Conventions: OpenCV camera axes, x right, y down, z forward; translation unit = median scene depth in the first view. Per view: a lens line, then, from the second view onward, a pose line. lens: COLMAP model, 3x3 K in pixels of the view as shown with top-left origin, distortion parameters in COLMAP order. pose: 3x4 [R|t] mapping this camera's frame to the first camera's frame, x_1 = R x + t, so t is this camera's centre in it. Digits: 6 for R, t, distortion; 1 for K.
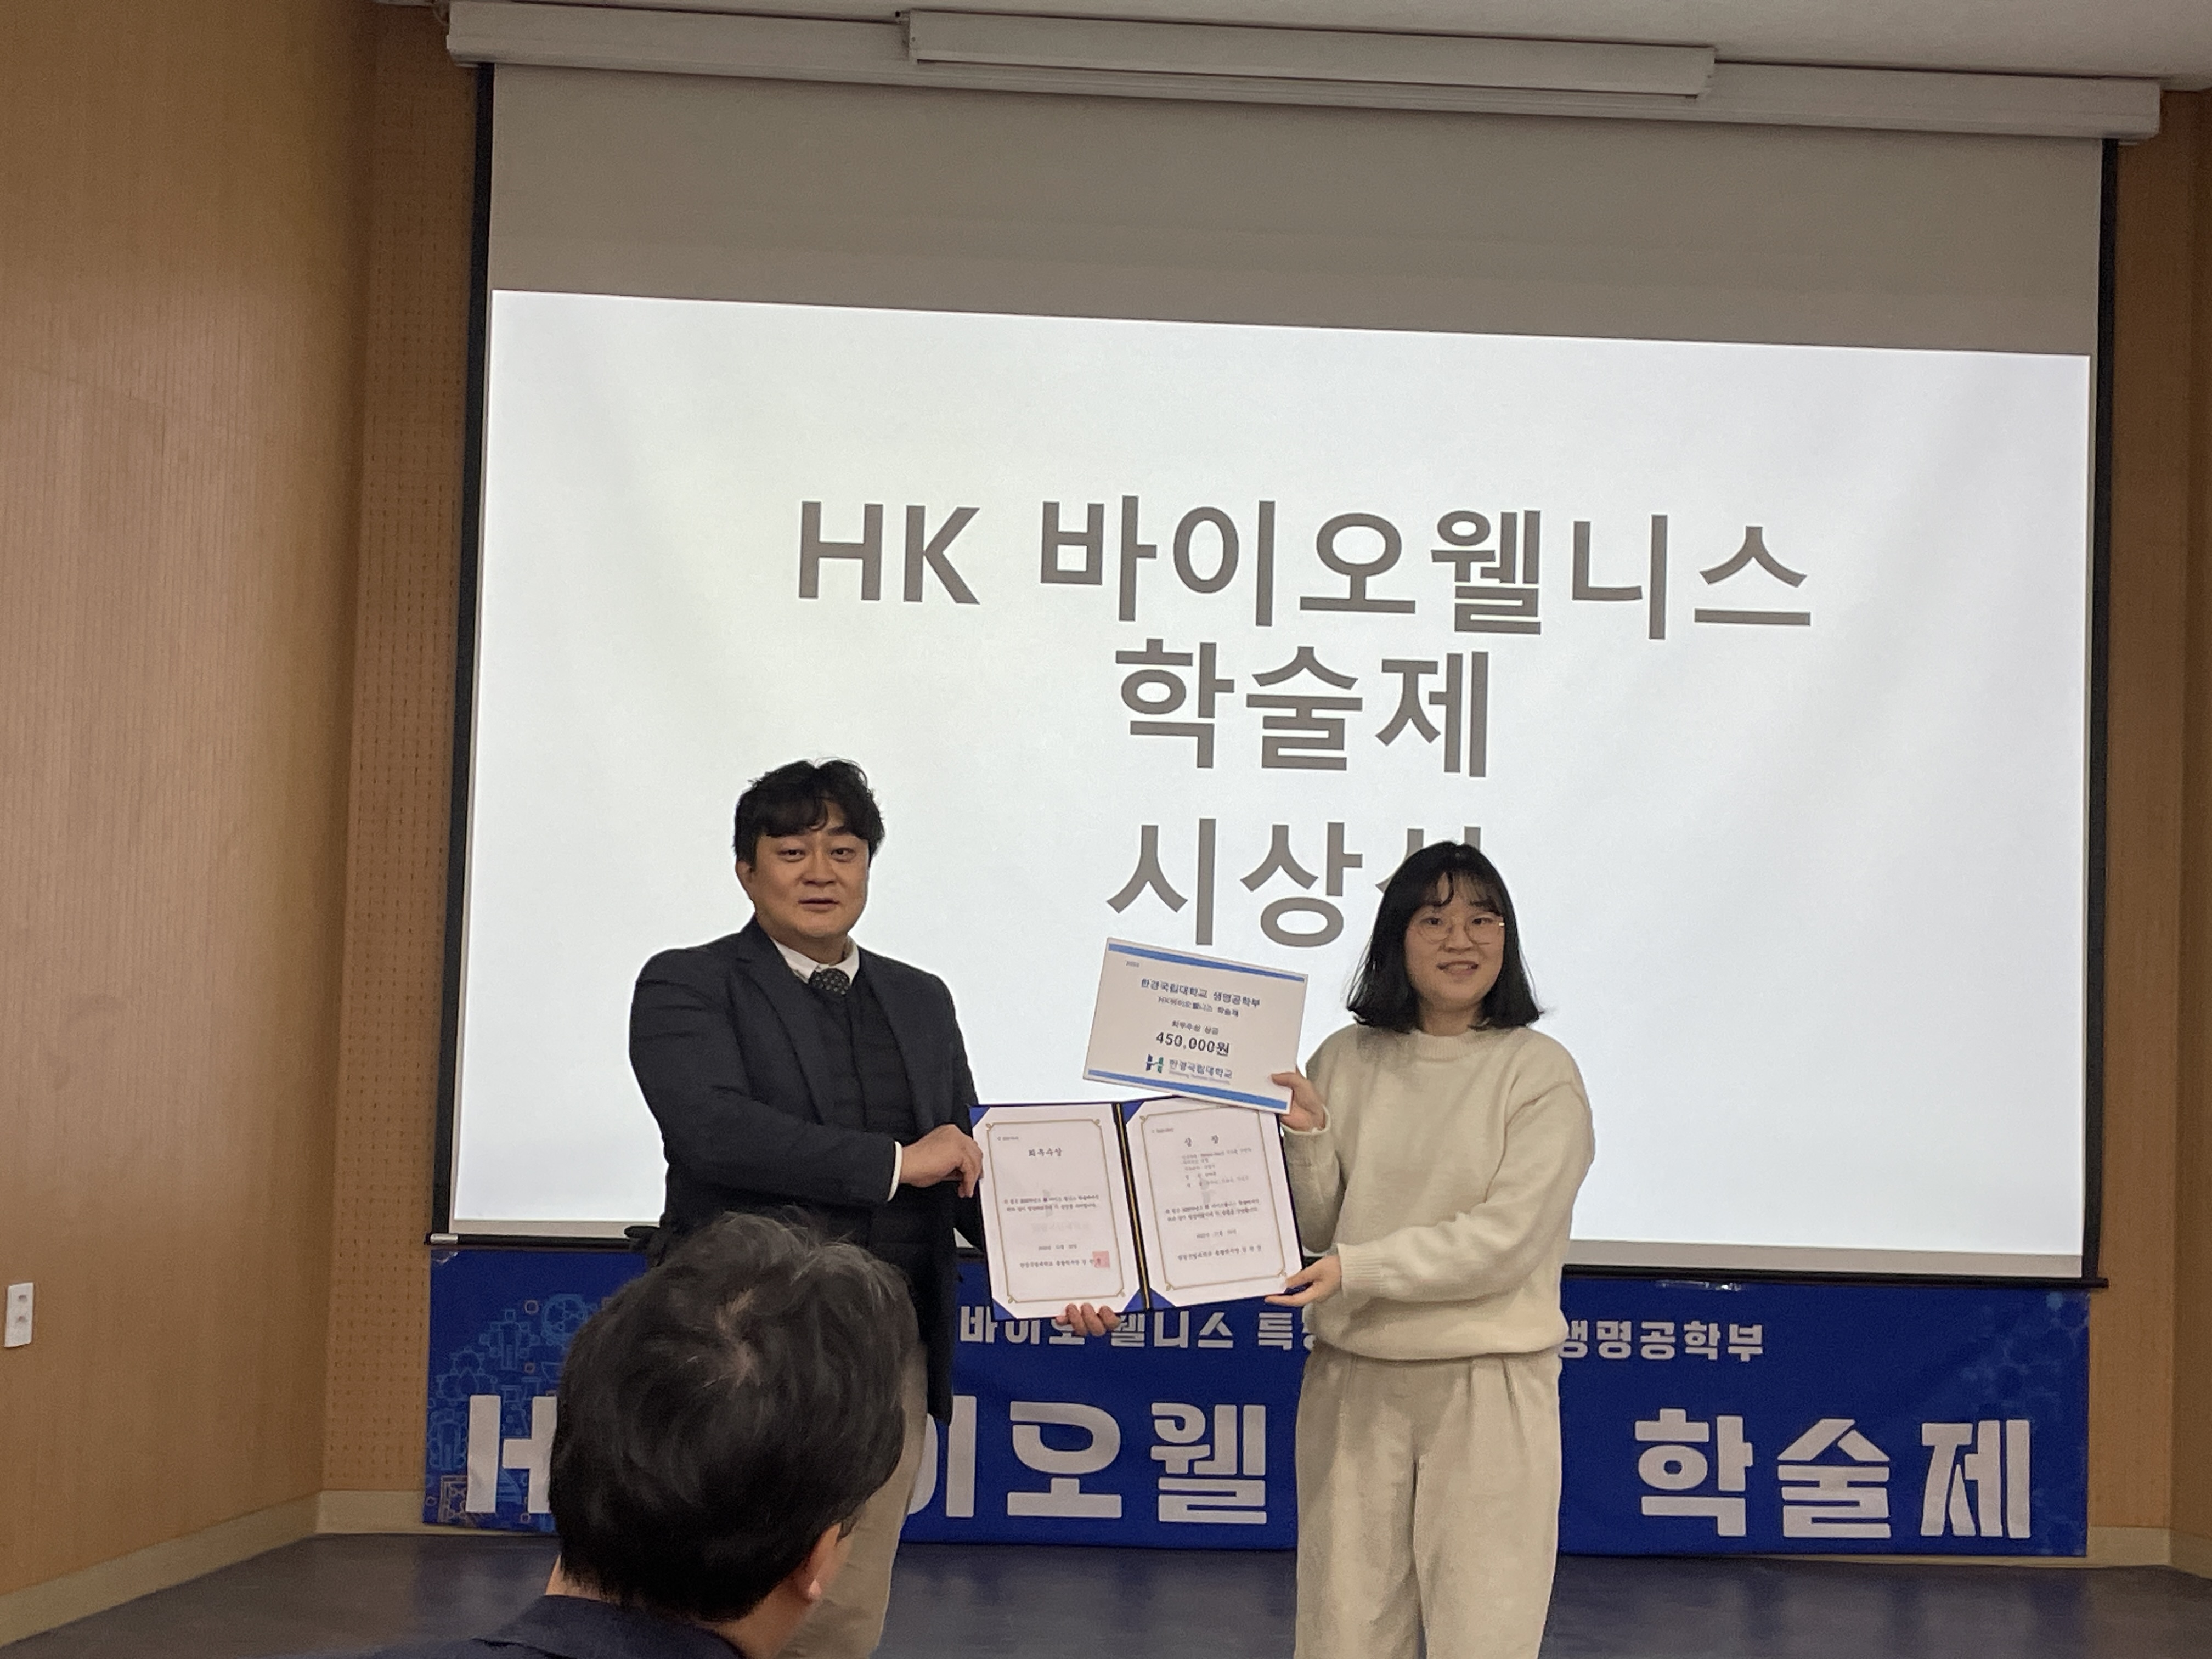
lens RADIAL K [[3235.5, 0, 1118.7], [0, 3235.5, 816.1], [0, 0, 1]] dist [0.085969, 0.000000]
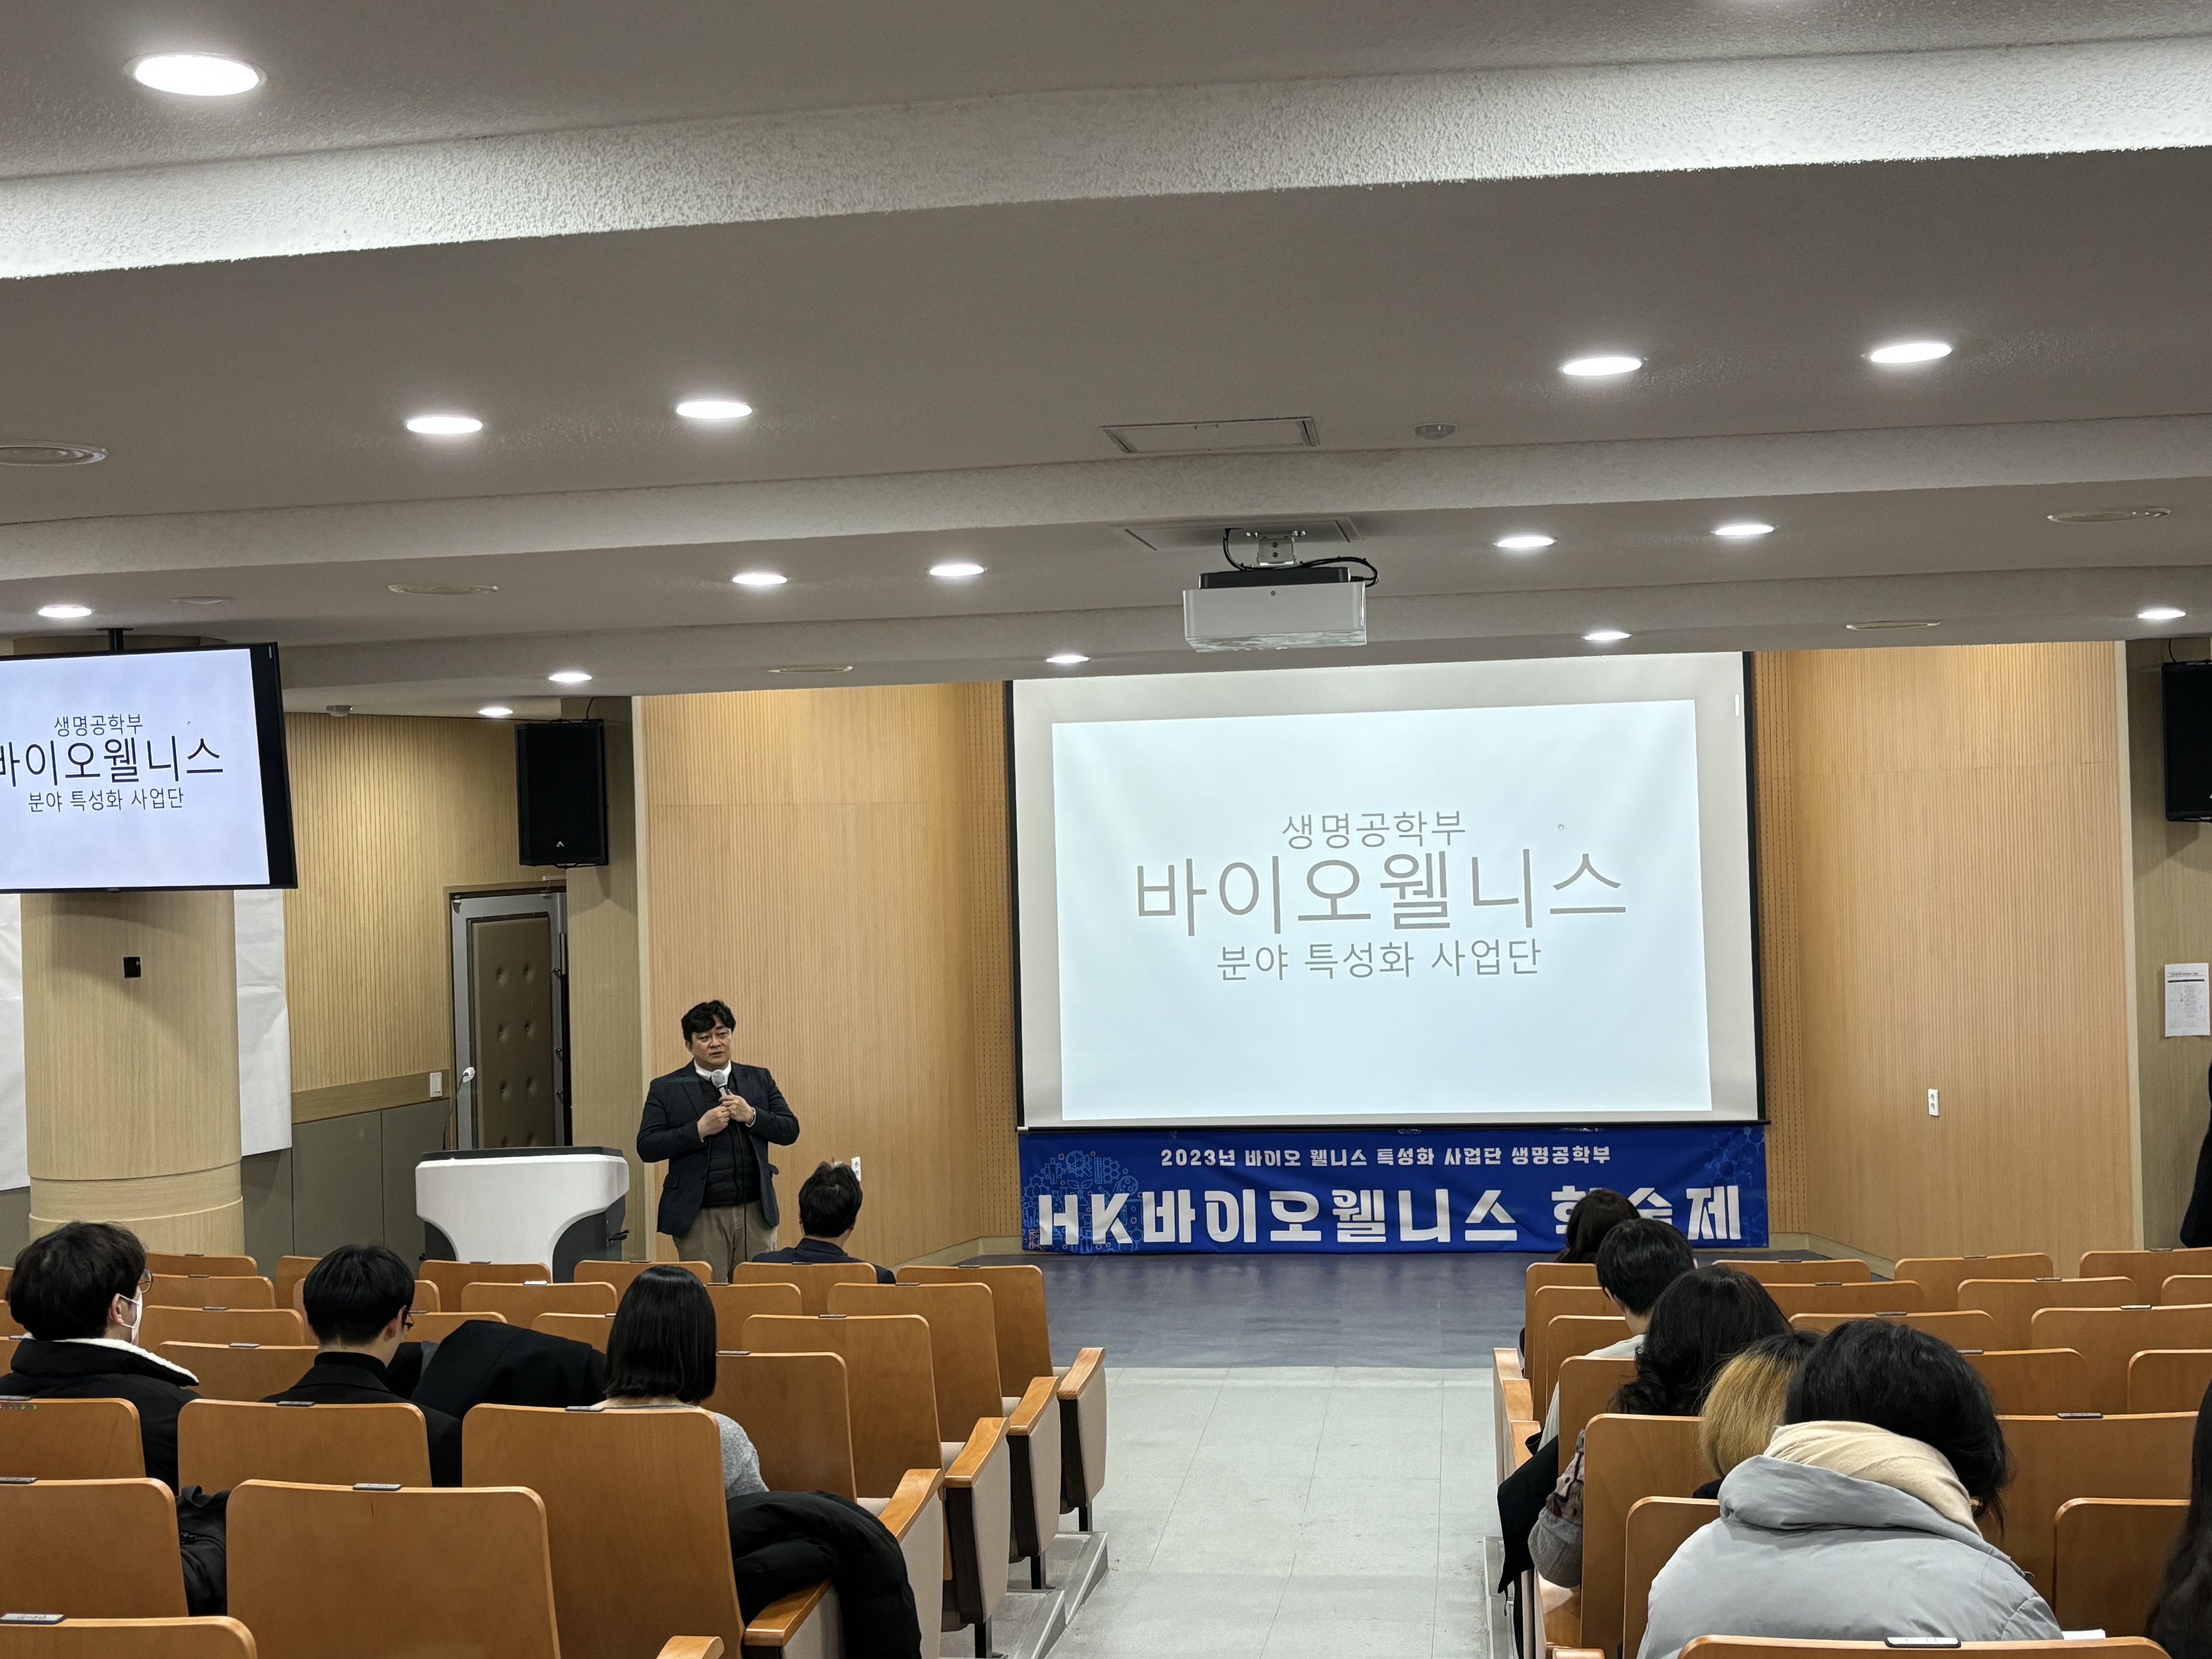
lens RADIAL K [[2508.9, 0, 1112.7], [0, 2508.9, 803.6], [0, 0, 1]] dist [0.088152, 0.000000]
pose [[0.978892, -0.059724, -0.195457, 0.218397], [0.068359, 0.996947, 0.037731, -0.164206], [0.192607, -0.050296, 0.979986, -0.733147]]
